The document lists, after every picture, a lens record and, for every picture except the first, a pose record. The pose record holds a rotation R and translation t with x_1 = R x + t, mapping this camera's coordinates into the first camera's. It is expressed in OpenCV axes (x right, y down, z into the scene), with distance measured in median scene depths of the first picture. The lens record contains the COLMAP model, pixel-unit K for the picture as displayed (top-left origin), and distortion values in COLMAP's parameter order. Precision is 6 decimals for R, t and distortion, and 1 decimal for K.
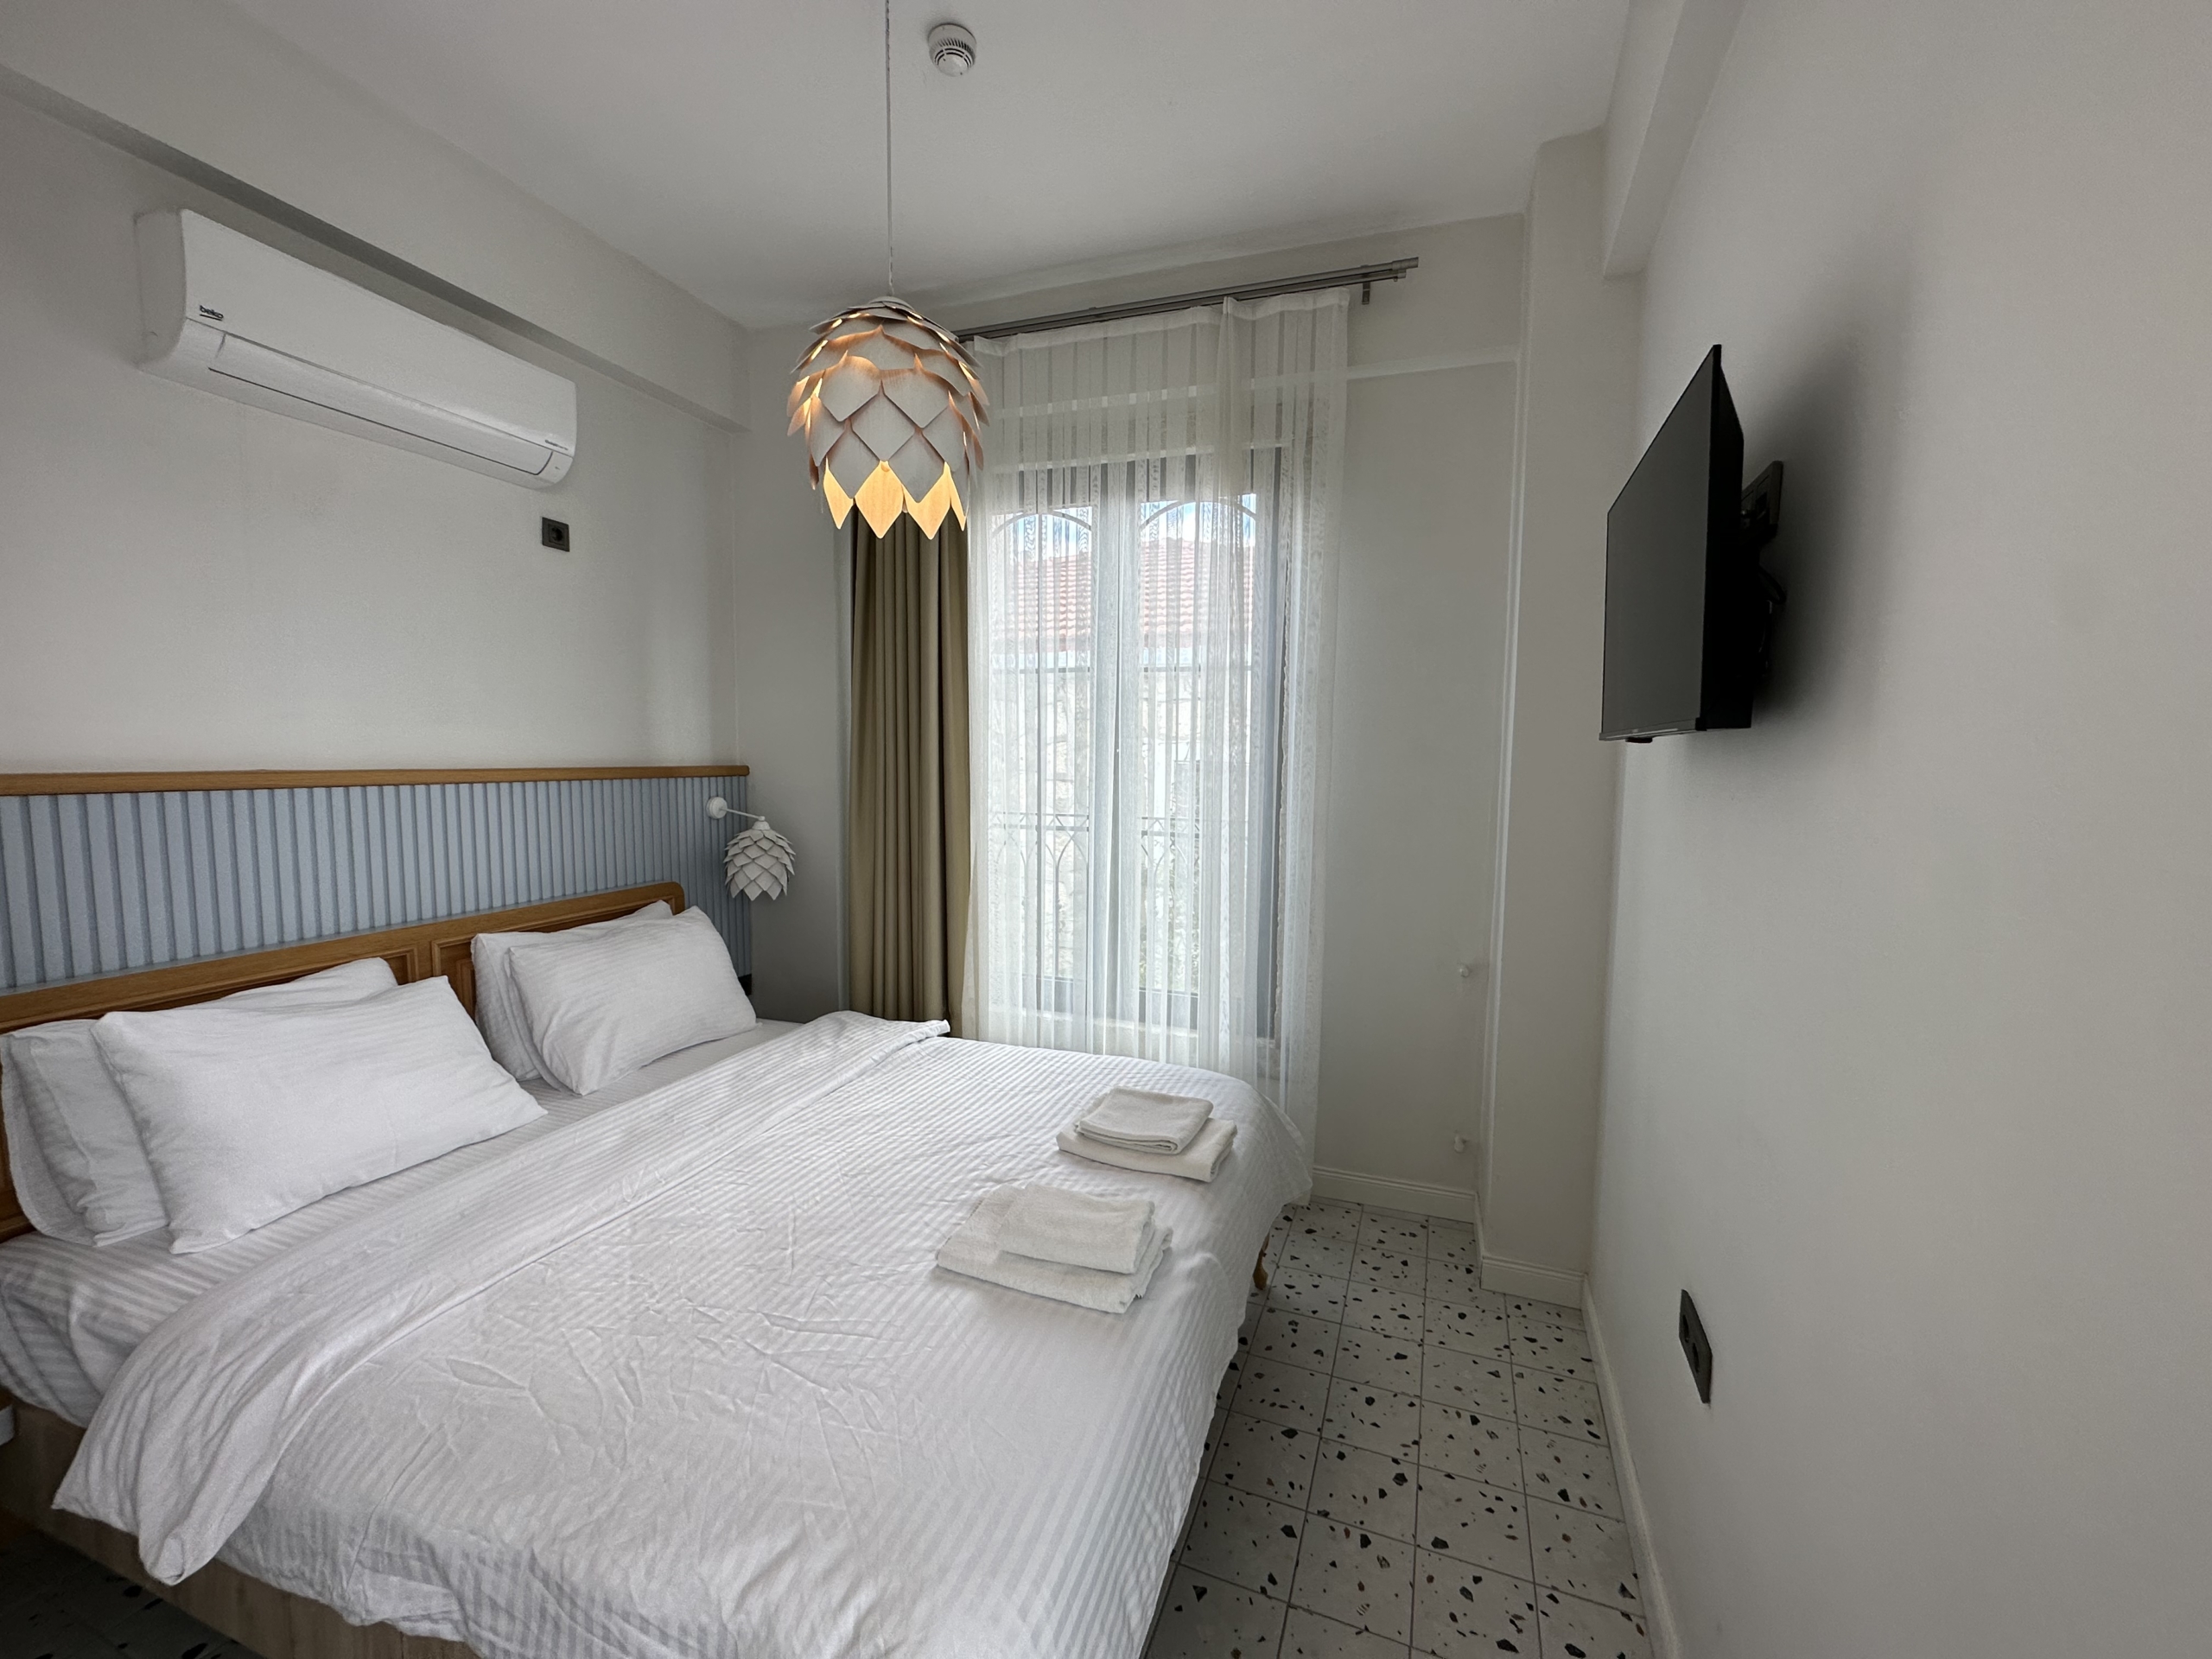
lens RADIAL K [[881.6, 0, 1096.2], [0, 881.6, 838.4], [0, 0, 1]] dist [-0.002318, -0.000171]
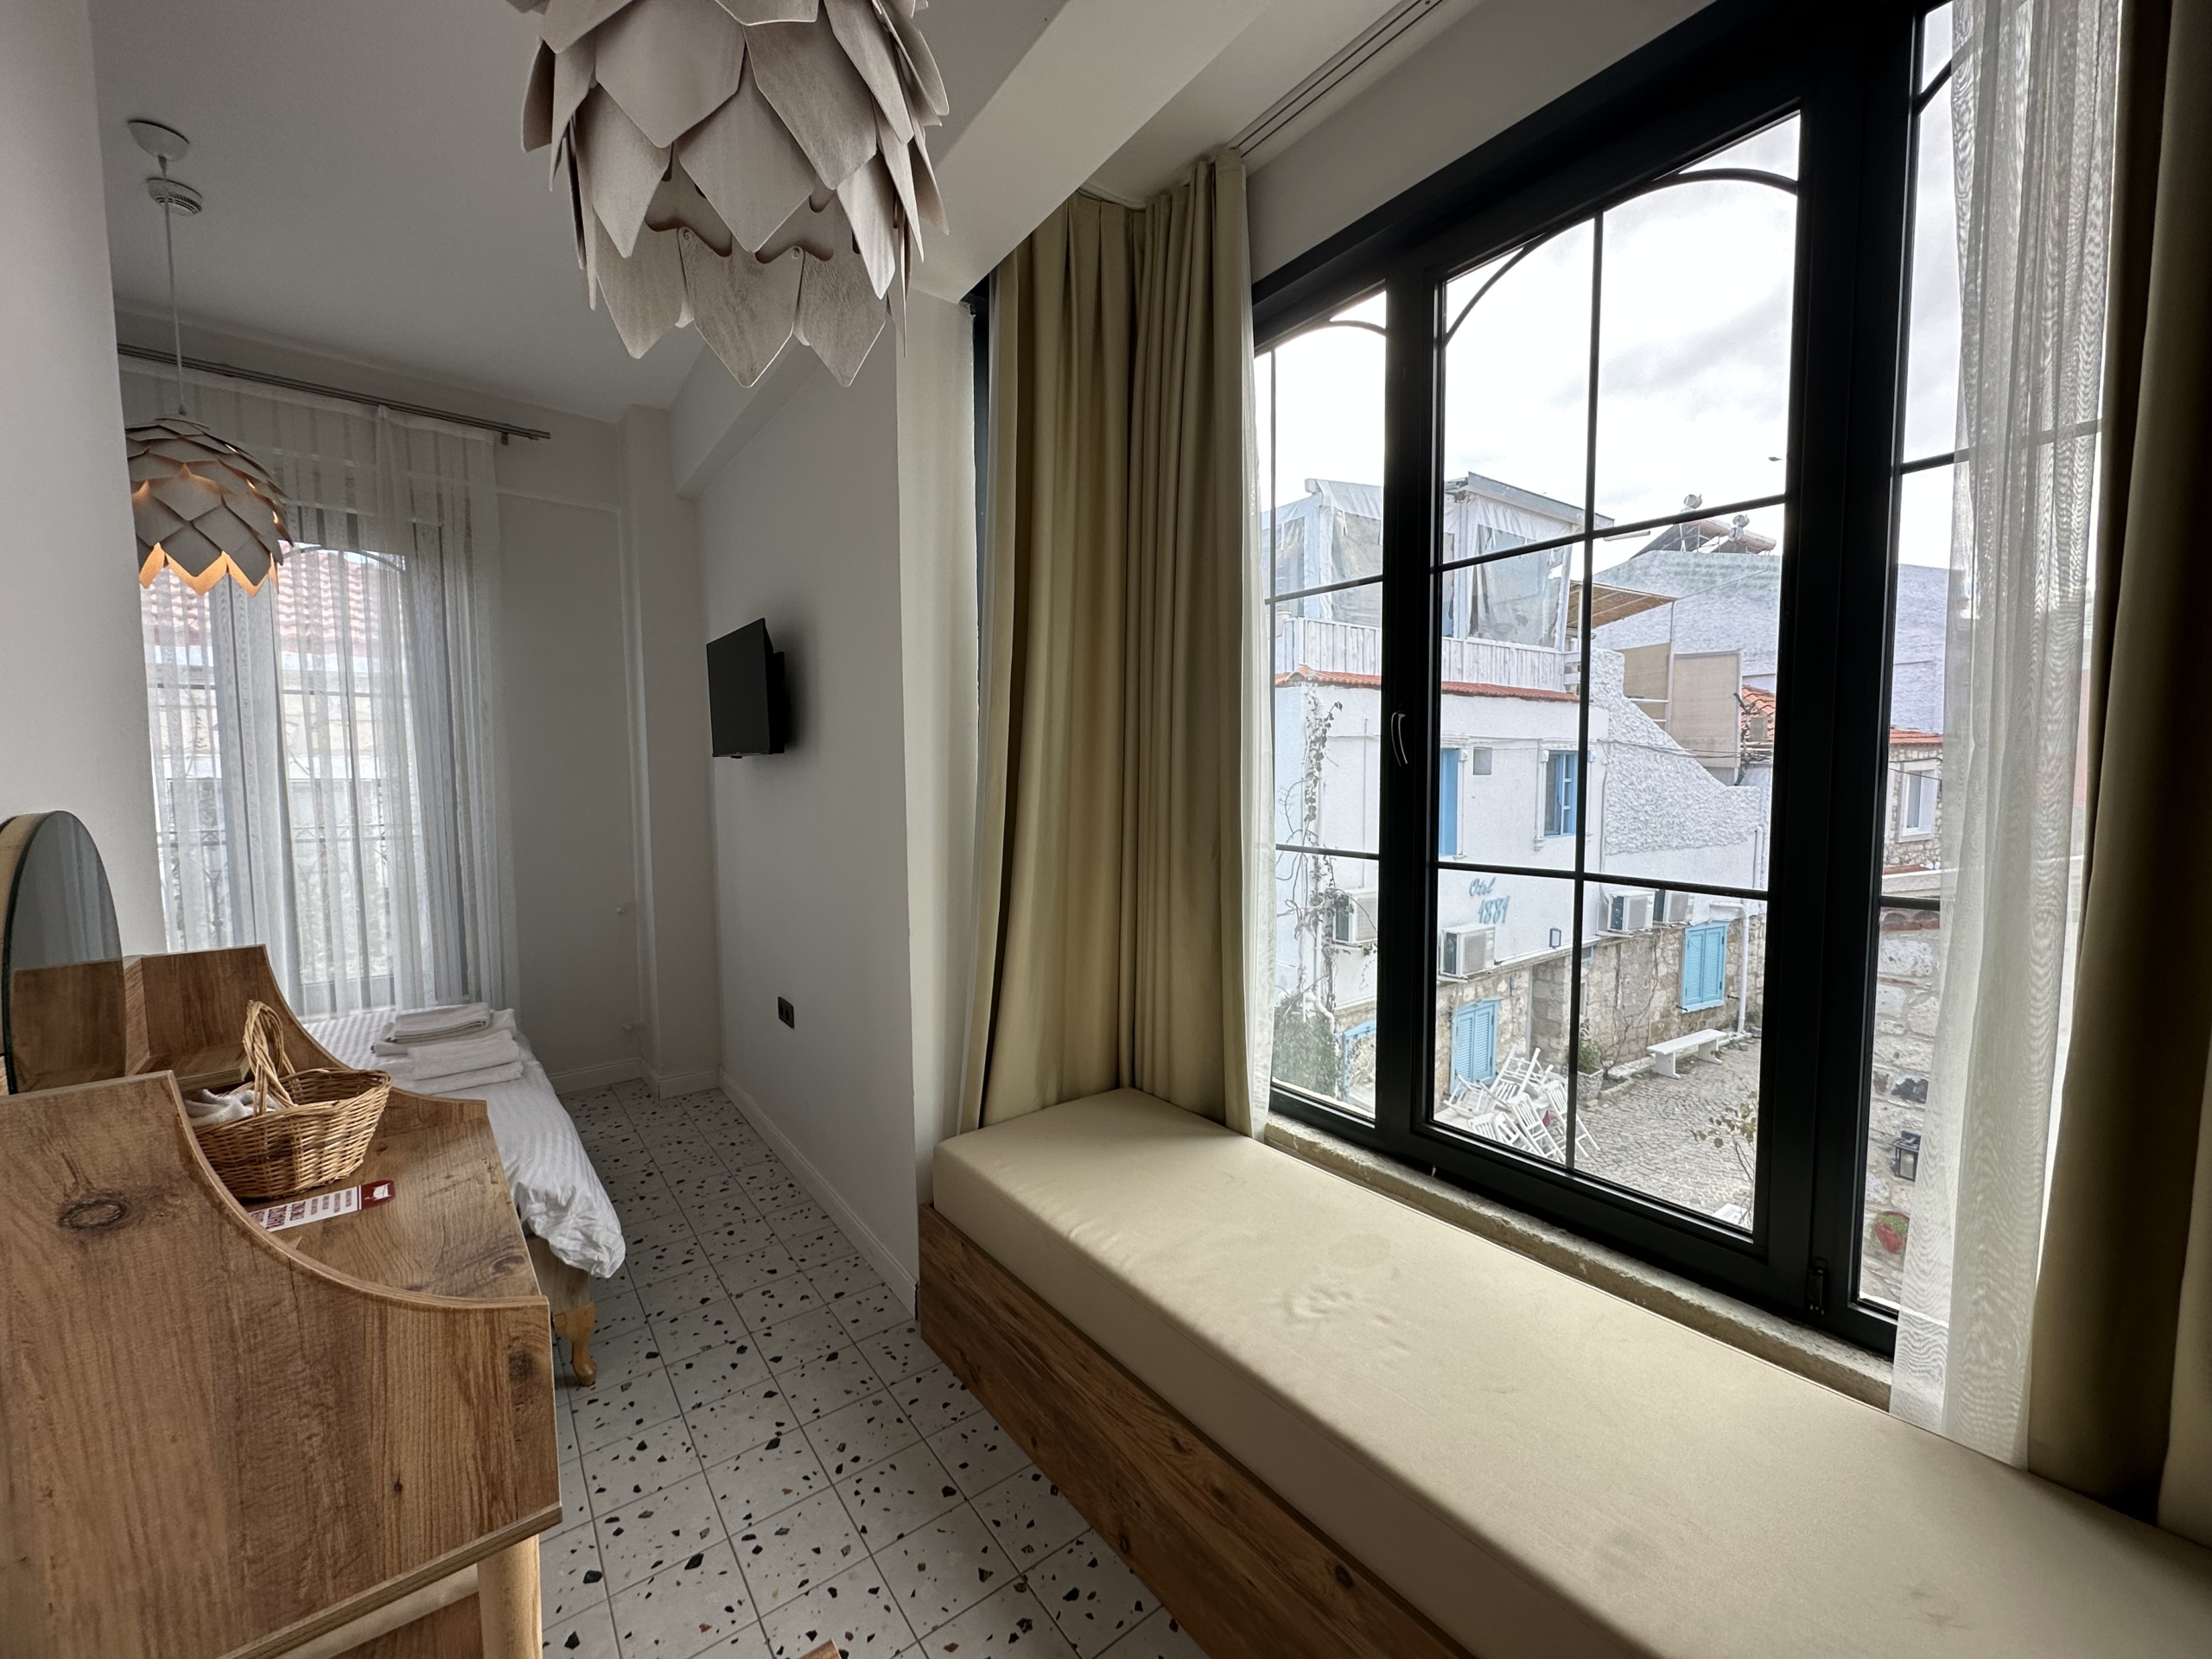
lens RADIAL K [[881.6, 0, 1098.0], [0, 881.6, 821.4], [0, 0, 1]] dist [-0.002318, -0.000171]
pose [[0.522228, -0.064830, 0.850338, -0.469427], [0.091292, 0.995627, 0.019841, 0.051493], [-0.847906, 0.067267, 0.525862, -0.540442]]
